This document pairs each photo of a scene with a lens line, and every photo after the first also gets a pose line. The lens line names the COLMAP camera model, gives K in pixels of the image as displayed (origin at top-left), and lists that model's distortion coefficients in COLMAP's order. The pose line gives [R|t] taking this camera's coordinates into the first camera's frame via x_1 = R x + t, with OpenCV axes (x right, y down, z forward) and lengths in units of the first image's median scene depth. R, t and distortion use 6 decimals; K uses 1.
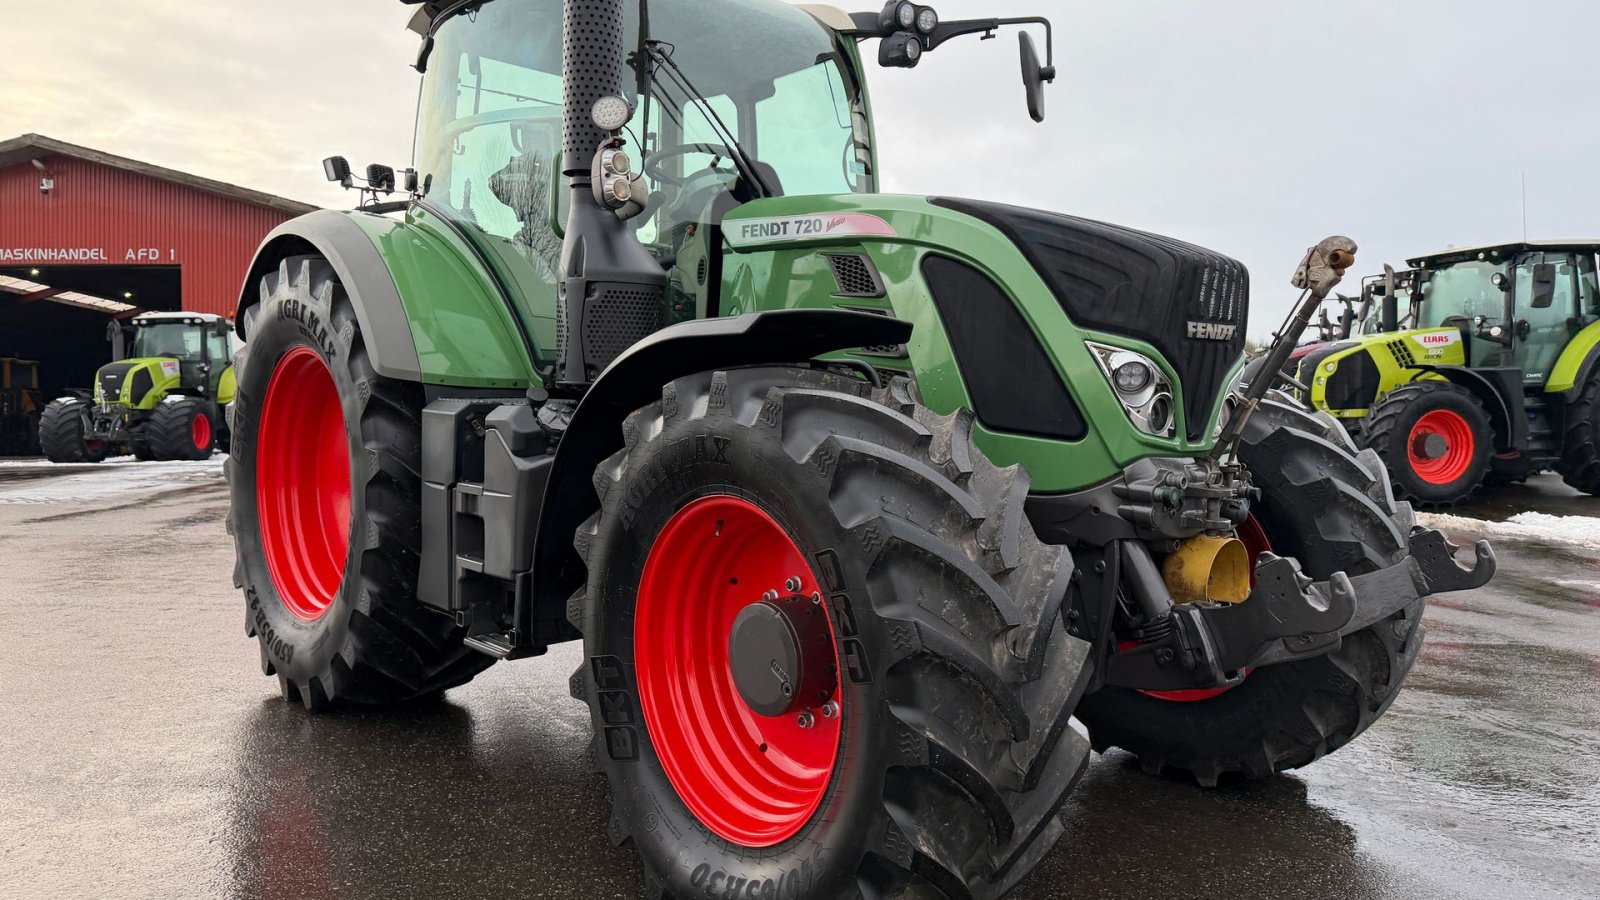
lens RADIAL K [[1103.0, 0, 797.0], [0, 1103.0, 432.2], [0, 0, 1]] dist [0.134977, -0.201128]
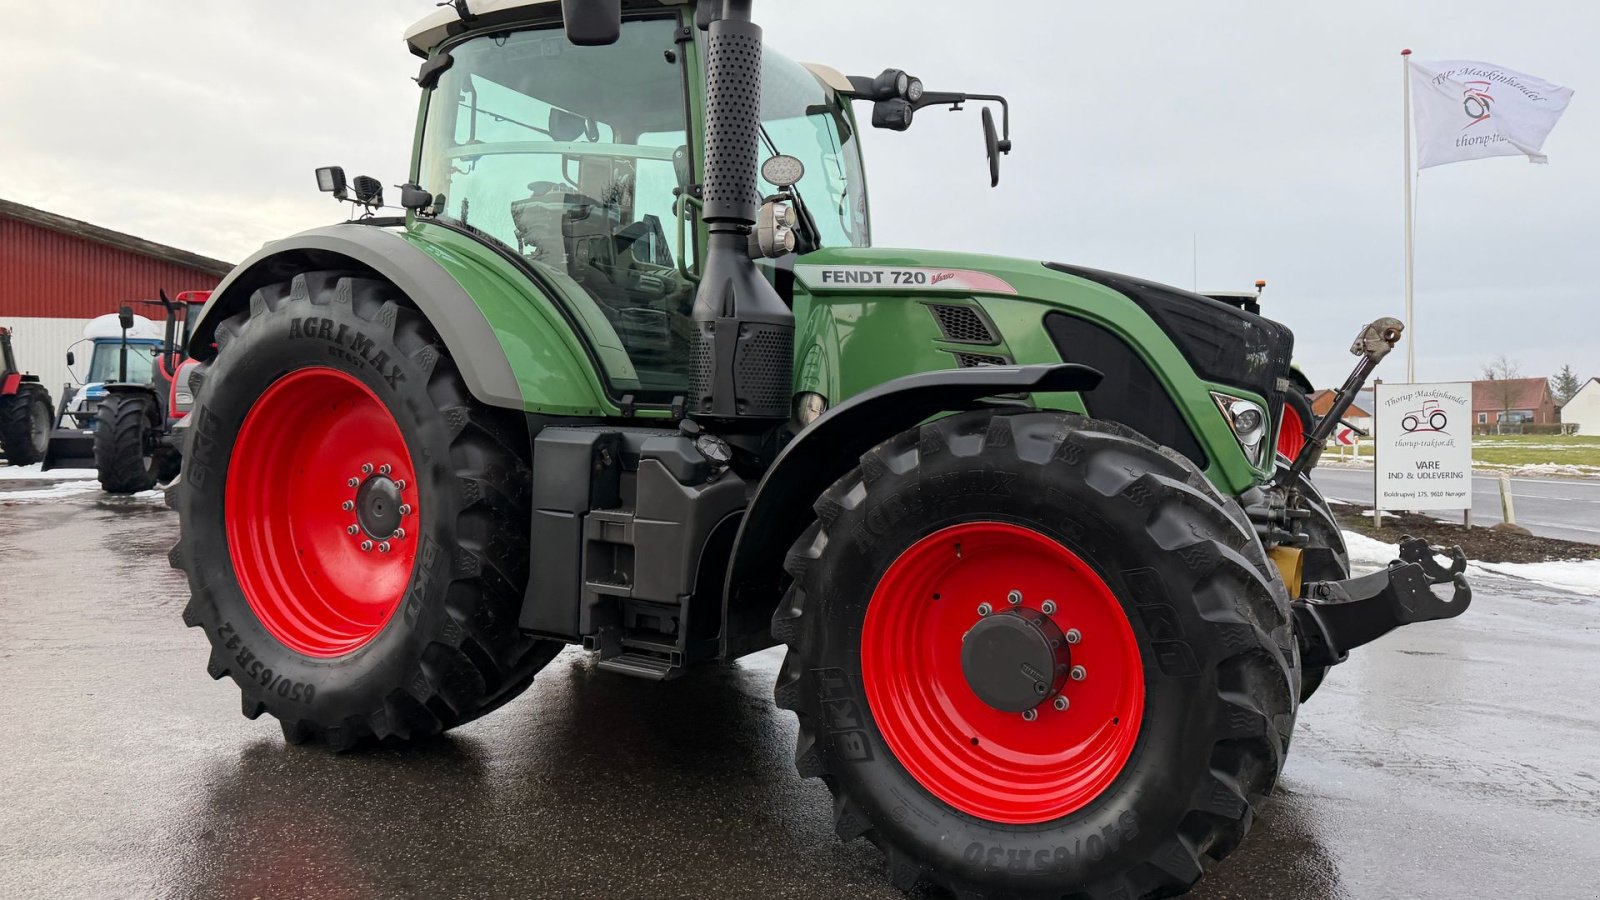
lens RADIAL K [[1103.0, 0, 797.0], [0, 1103.0, 432.2], [0, 0, 1]] dist [0.134977, -0.201128]
pose [[0.950687, 0.007338, 0.310064, -0.443901], [-0.004564, 0.999943, -0.009672, -0.018041], [-0.310117, 0.007780, 0.950666, -0.030142]]
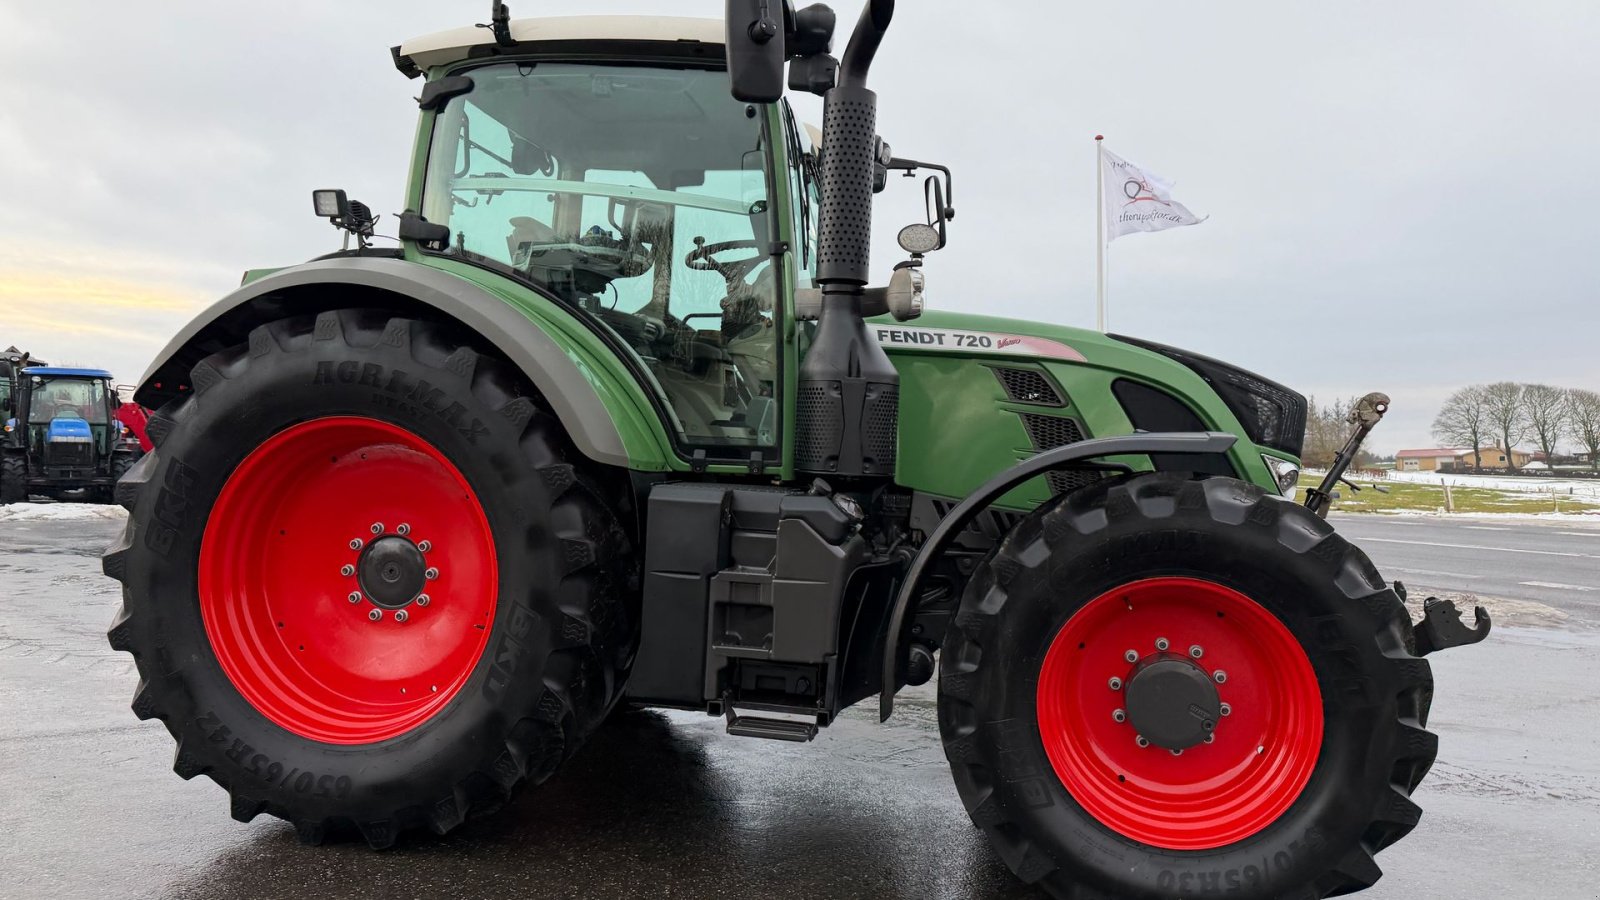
lens RADIAL K [[1107.9, 0, 794.2], [0, 1107.9, 443.4], [0, 0, 1]] dist [0.133550, -0.200664]
pose [[0.805032, 0.018483, 0.592943, -0.849840], [-0.002735, 0.999620, -0.027447, -0.042805], [-0.593225, 0.020474, 0.804776, 0.155295]]
